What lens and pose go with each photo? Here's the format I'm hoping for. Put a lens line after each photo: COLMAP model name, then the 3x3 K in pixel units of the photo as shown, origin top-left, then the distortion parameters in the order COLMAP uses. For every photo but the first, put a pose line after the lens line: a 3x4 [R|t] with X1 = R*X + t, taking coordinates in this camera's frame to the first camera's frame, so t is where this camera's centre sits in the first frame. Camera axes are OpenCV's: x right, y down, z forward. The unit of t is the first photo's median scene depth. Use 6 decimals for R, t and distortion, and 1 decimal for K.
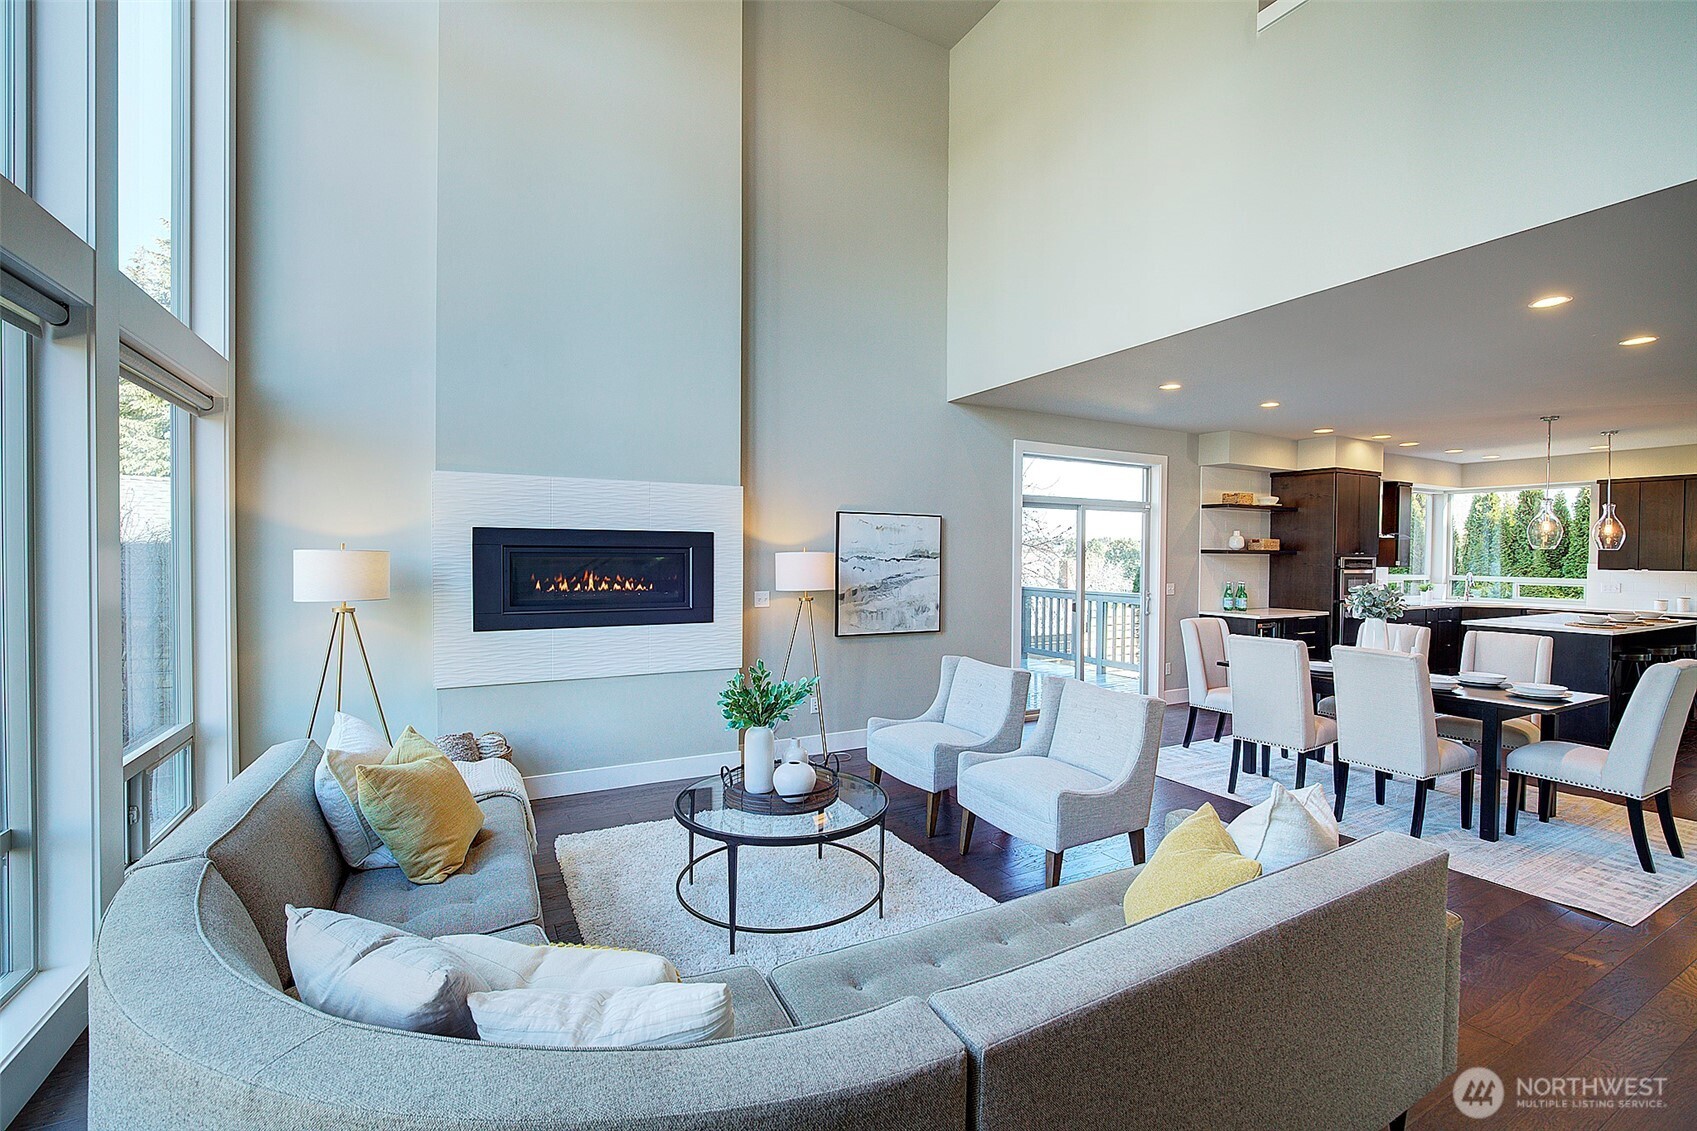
lens RADIAL K [[727.4, 0, 849.6], [0, 727.4, 560.6], [0, 0, 1]] dist [0.001865, 0.003802]
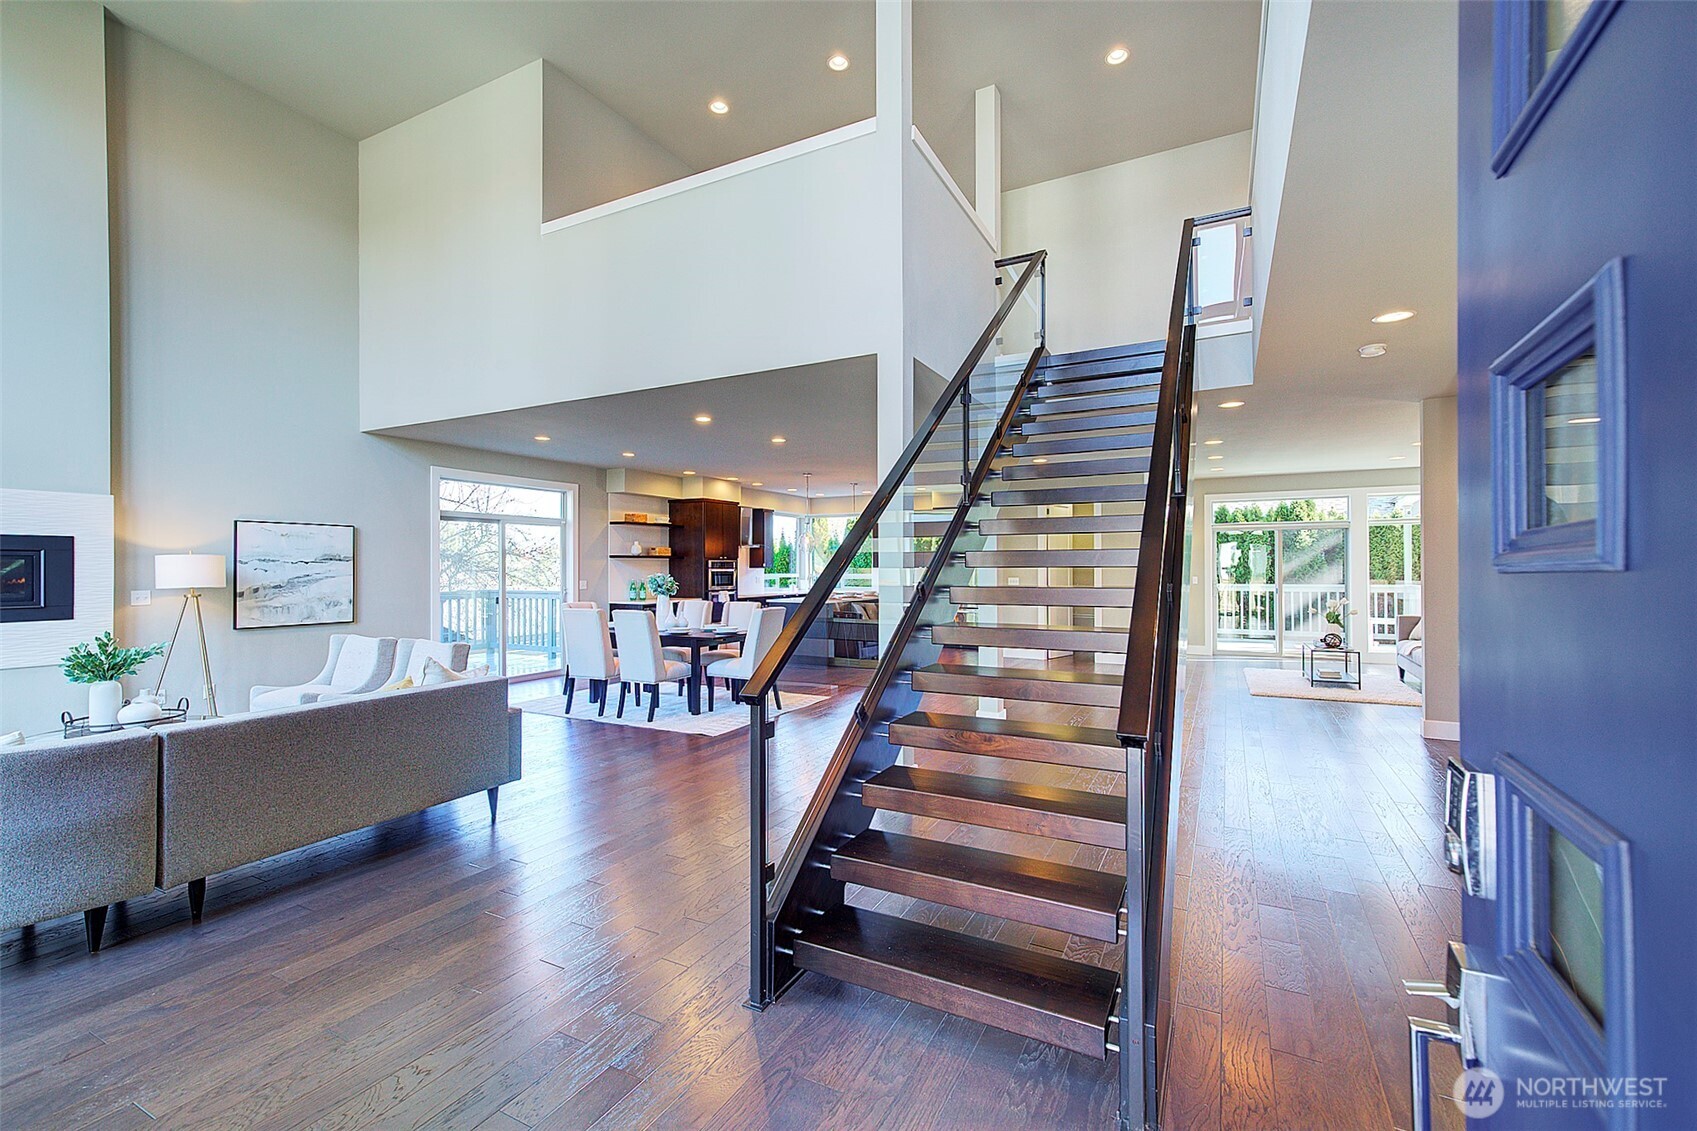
lens RADIAL K [[727.4, 0, 848.1], [0, 727.4, 561.6], [0, 0, 1]] dist [0.001865, 0.003802]
pose [[0.832601, -0.006424, 0.553836, 0.145893], [0.015536, 0.999810, -0.011758, 0.025522], [-0.553655, 0.018394, 0.832543, -0.475082]]
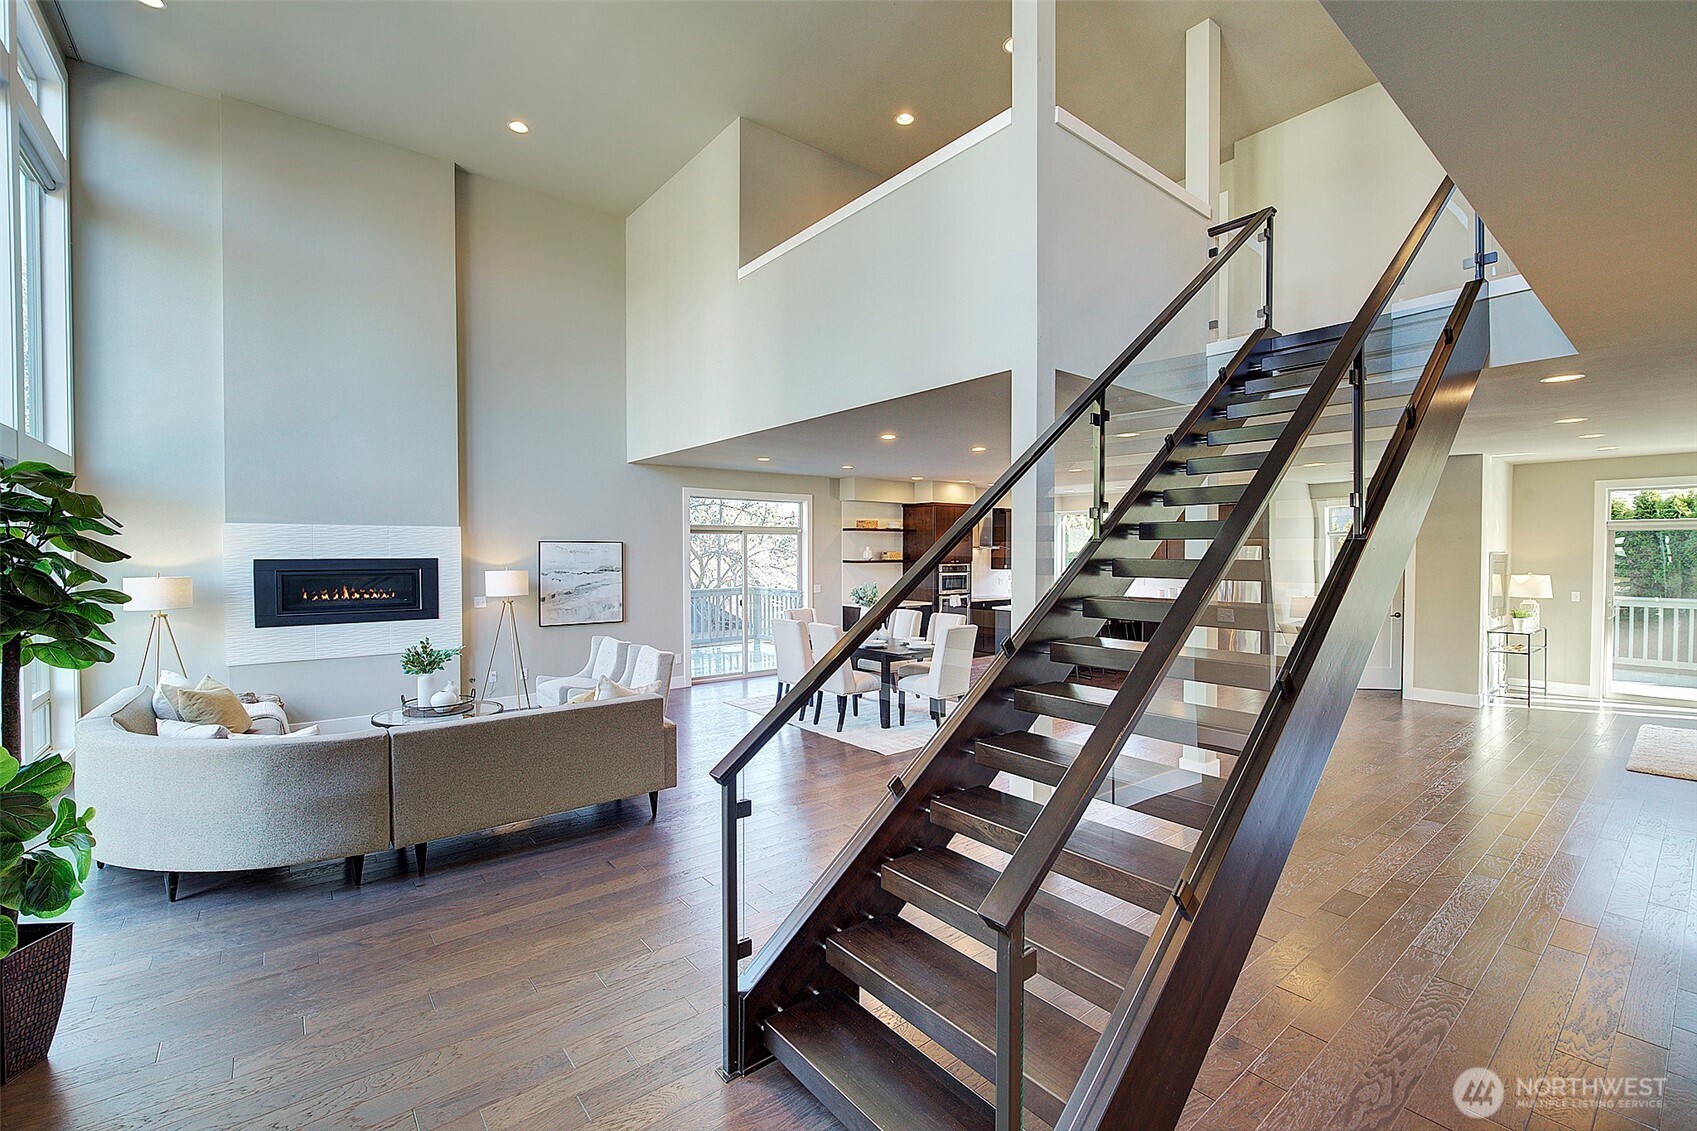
lens RADIAL K [[727.4, 0, 835.2], [0, 727.4, 563.3], [0, 0, 1]] dist [0.001865, 0.003802]
pose [[0.986666, -0.011223, 0.162369, 0.323331], [0.010116, 0.999920, 0.007644, -0.027320], [-0.162442, -0.005899, 0.986700, -0.524117]]
